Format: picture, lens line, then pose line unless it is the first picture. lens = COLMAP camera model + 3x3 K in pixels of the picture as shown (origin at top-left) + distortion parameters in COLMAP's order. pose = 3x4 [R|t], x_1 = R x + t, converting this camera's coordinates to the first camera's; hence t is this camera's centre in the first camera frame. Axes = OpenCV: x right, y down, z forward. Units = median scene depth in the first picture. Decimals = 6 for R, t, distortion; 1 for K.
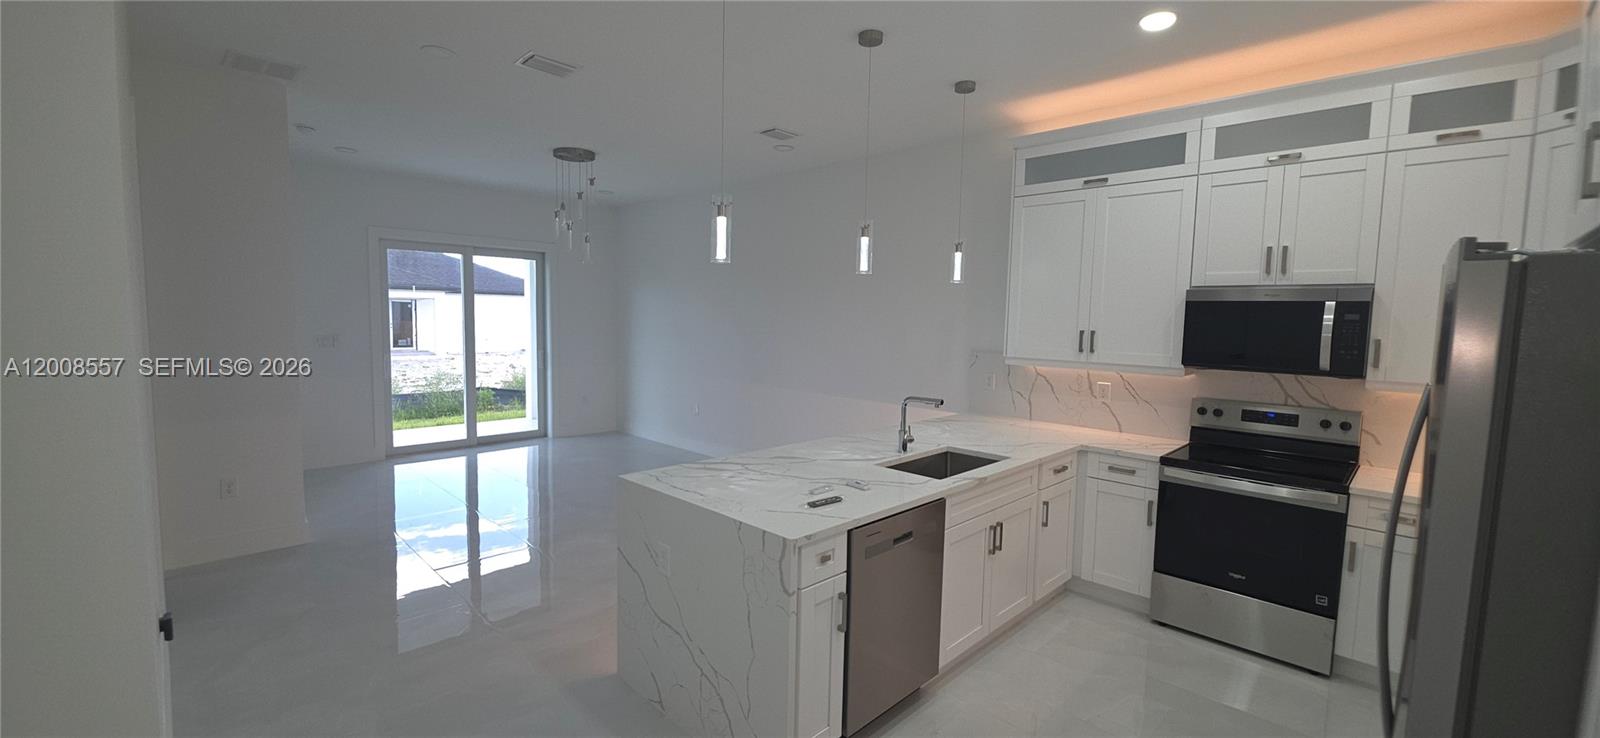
lens RADIAL K [[632.5, 0, 795.2], [0, 632.5, 365.9], [0, 0, 1]] dist [0.015374, -0.009997]
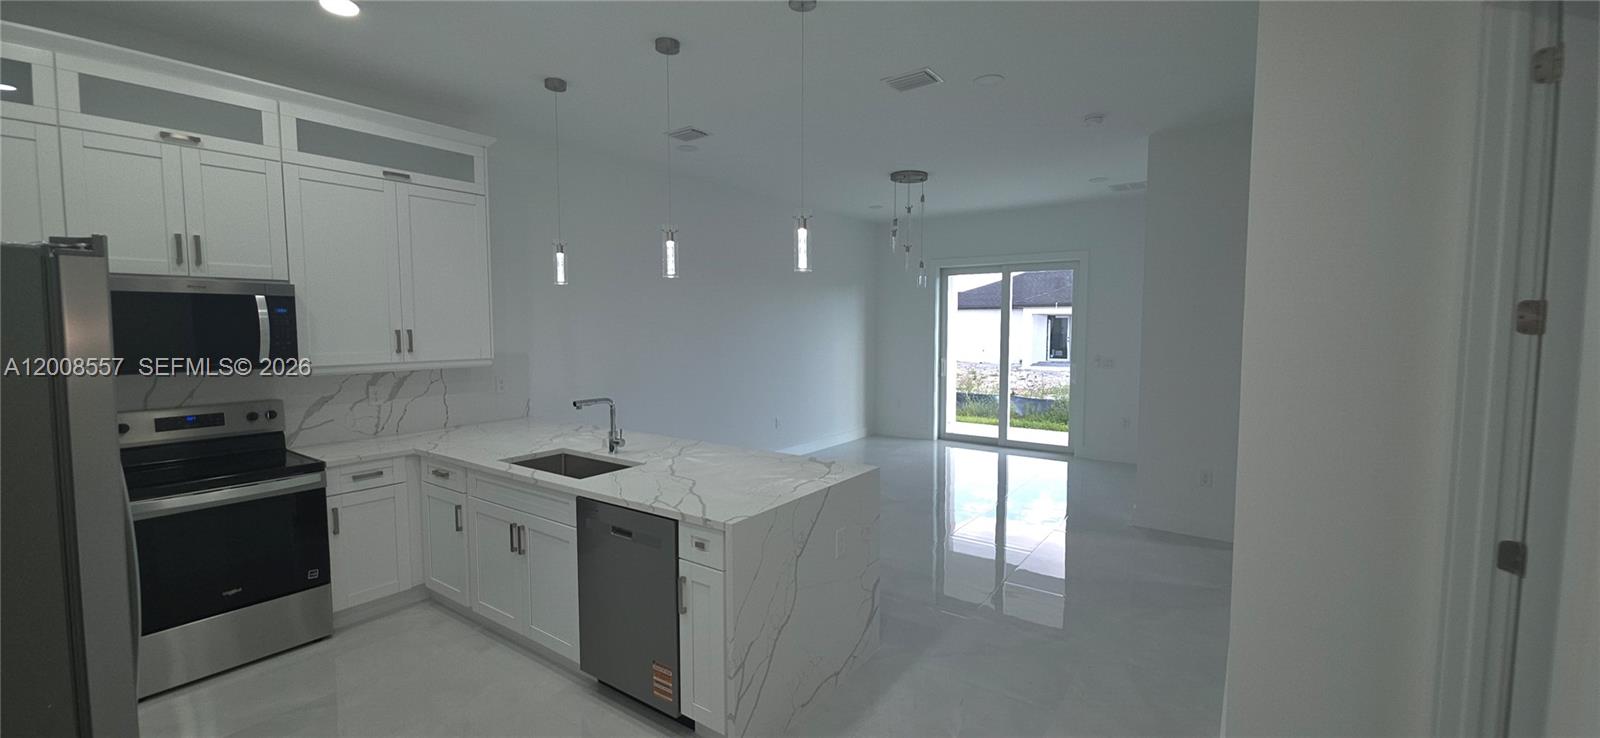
lens RADIAL K [[632.5, 0, 795.2], [0, 632.5, 365.9], [0, 0, 1]] dist [0.015374, -0.009997]
pose [[-0.173864, -0.089758, 0.980671, -0.332395], [0.073224, 0.991902, 0.103768, -0.032816], [-0.982044, 0.089850, -0.165884, 0.329688]]
